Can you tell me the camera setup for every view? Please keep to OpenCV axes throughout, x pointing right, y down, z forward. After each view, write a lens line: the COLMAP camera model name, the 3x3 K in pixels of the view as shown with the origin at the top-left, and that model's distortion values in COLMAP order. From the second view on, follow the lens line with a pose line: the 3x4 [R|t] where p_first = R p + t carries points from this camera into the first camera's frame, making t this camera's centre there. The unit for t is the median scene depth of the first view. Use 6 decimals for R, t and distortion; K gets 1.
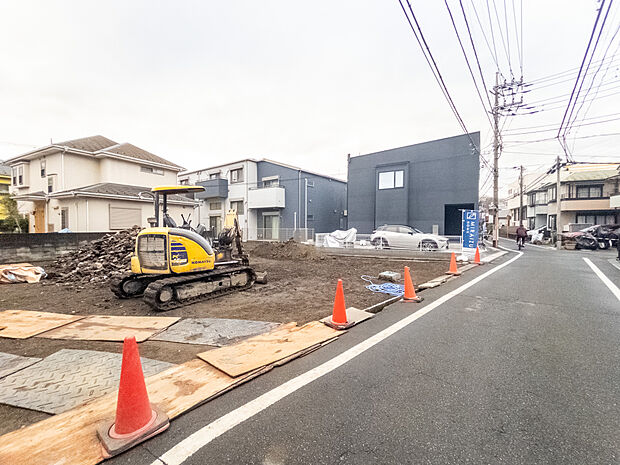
lens RADIAL K [[261.9, 0, 312.7], [0, 261.9, 231.5], [0, 0, 1]] dist [0.002196, 0.000165]
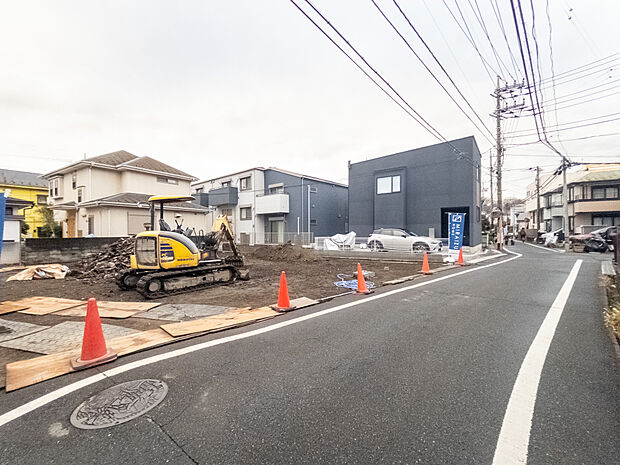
lens RADIAL K [[261.9, 0, 312.7], [0, 261.9, 231.5], [0, 0, 1]] dist [0.002196, 0.000165]
pose [[0.997286, -0.007700, -0.073216, 0.079583], [0.006306, 0.999795, -0.019261, 0.005097], [0.073349, 0.018747, 0.997130, -0.049666]]
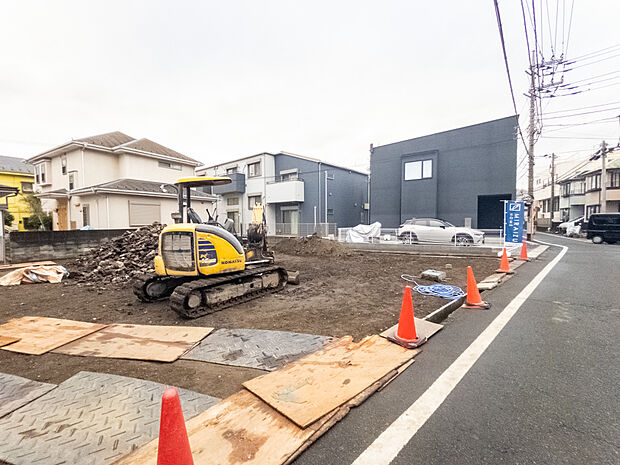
lens RADIAL K [[261.9, 0, 312.7], [0, 261.9, 231.5], [0, 0, 1]] dist [0.002196, 0.000165]
pose [[0.998764, -0.009122, -0.048855, -0.035423], [0.010120, 0.999744, 0.020214, -0.000678], [0.048658, -0.020683, 0.998601, 0.043170]]
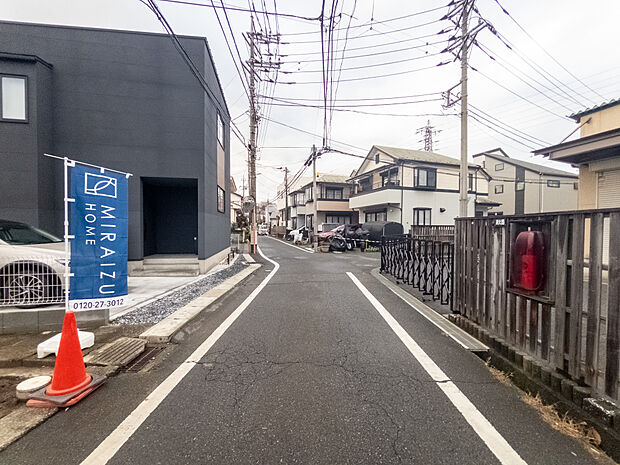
lens RADIAL K [[253.0, 0, 310.3], [0, 253.0, 233.8], [0, 0, 1]] dist [0.000214, -0.000272]
pose [[0.732899, -0.016984, 0.680125, 0.410325], [0.011192, 0.999854, 0.012909, -0.004974], [-0.680245, -0.001849, 0.732982, 0.460062]]
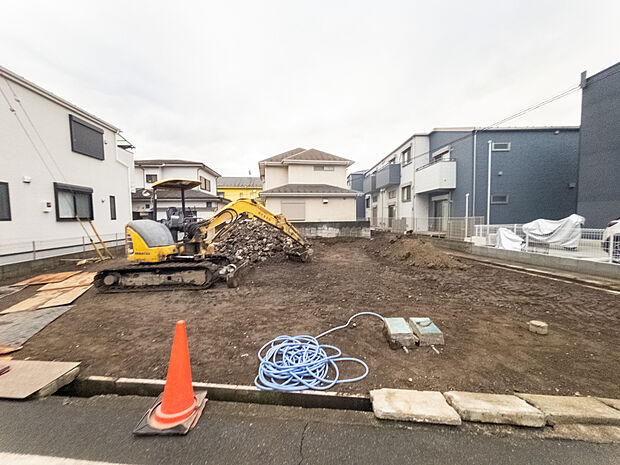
lens RADIAL K [[249.4, 0, 310.0], [0, 249.4, 232.5], [0, 0, 1]] dist [-0.000107, 0.000208]
pose [[0.606758, 0.035086, -0.794112, 0.249241], [0.003890, 0.998882, 0.047106, -0.003510], [0.794877, -0.031671, 0.605943, 0.311403]]
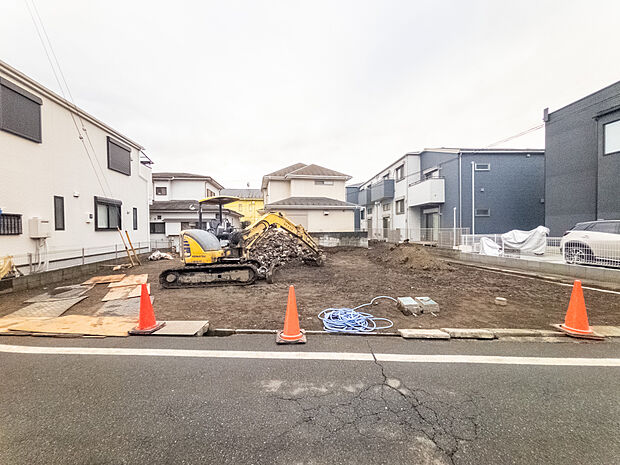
lens RADIAL K [[253.0, 0, 310.3], [0, 253.0, 233.8], [0, 0, 1]] dist [0.000214, -0.000272]
pose [[0.636981, 0.004480, -0.770866, 0.290525], [0.002290, 0.999968, 0.007704, -0.000760], [0.770876, -0.006673, 0.636950, 0.211510]]
